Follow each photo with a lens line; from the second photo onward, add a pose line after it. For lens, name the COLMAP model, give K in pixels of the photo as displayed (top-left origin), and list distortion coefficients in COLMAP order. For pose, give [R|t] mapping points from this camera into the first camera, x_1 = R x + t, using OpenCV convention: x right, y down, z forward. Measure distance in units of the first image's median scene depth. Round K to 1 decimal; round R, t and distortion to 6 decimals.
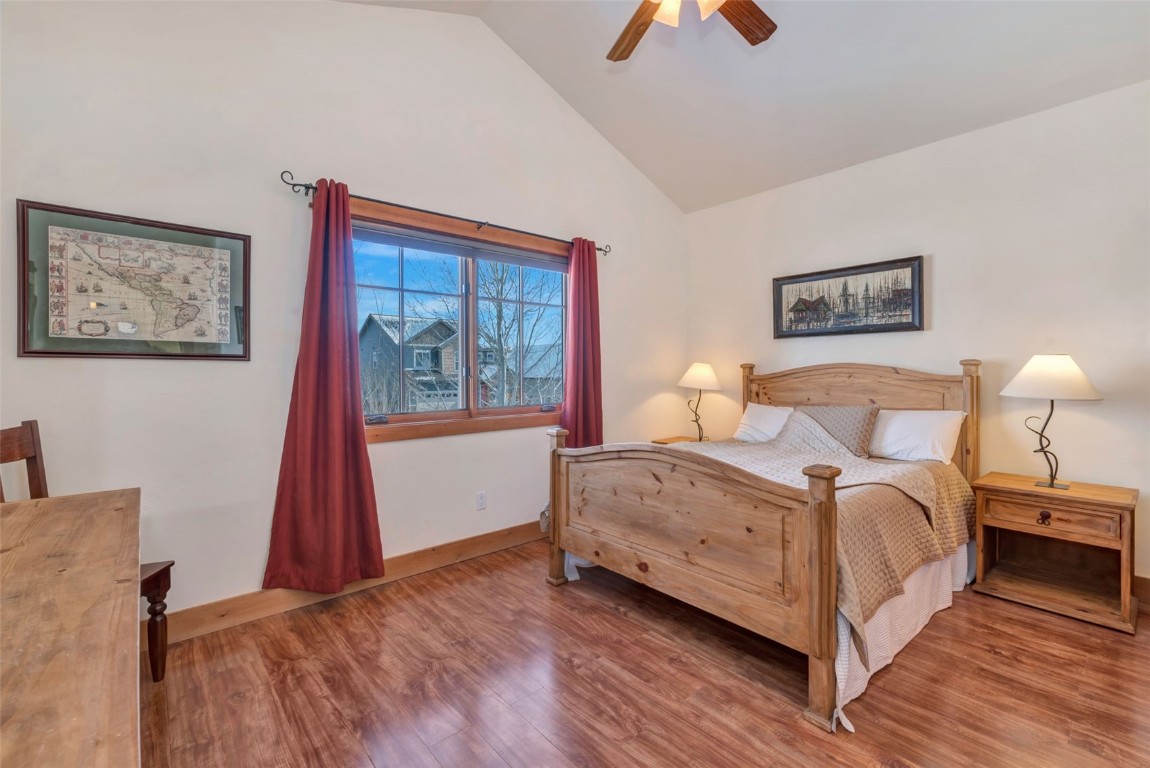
lens RADIAL K [[492.5, 0, 576.1], [0, 492.5, 378.2], [0, 0, 1]] dist [-0.001270, 0.001107]
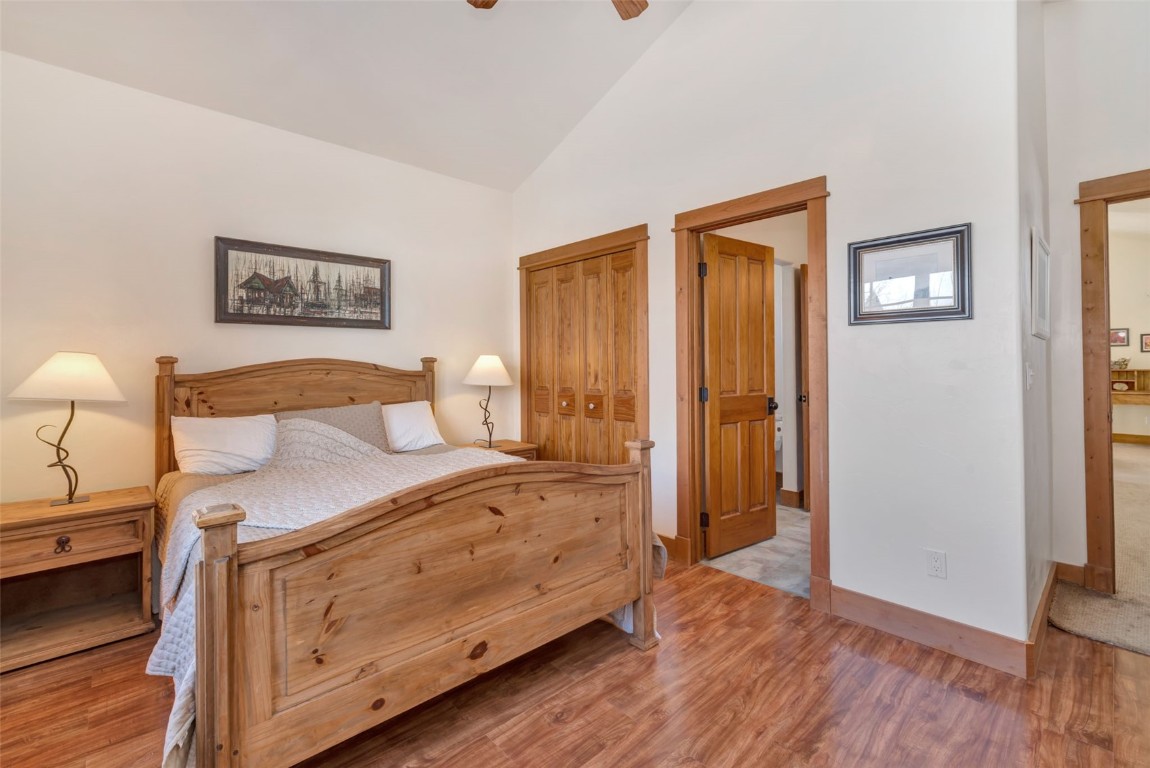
lens RADIAL K [[492.5, 0, 591.5], [0, 492.5, 361.6], [0, 0, 1]] dist [-0.001270, 0.001107]
pose [[-0.032658, 0.012483, 0.999389, -0.379521], [0.020034, 0.999729, -0.011833, -0.005097], [-0.999266, 0.019635, -0.032899, 0.581992]]
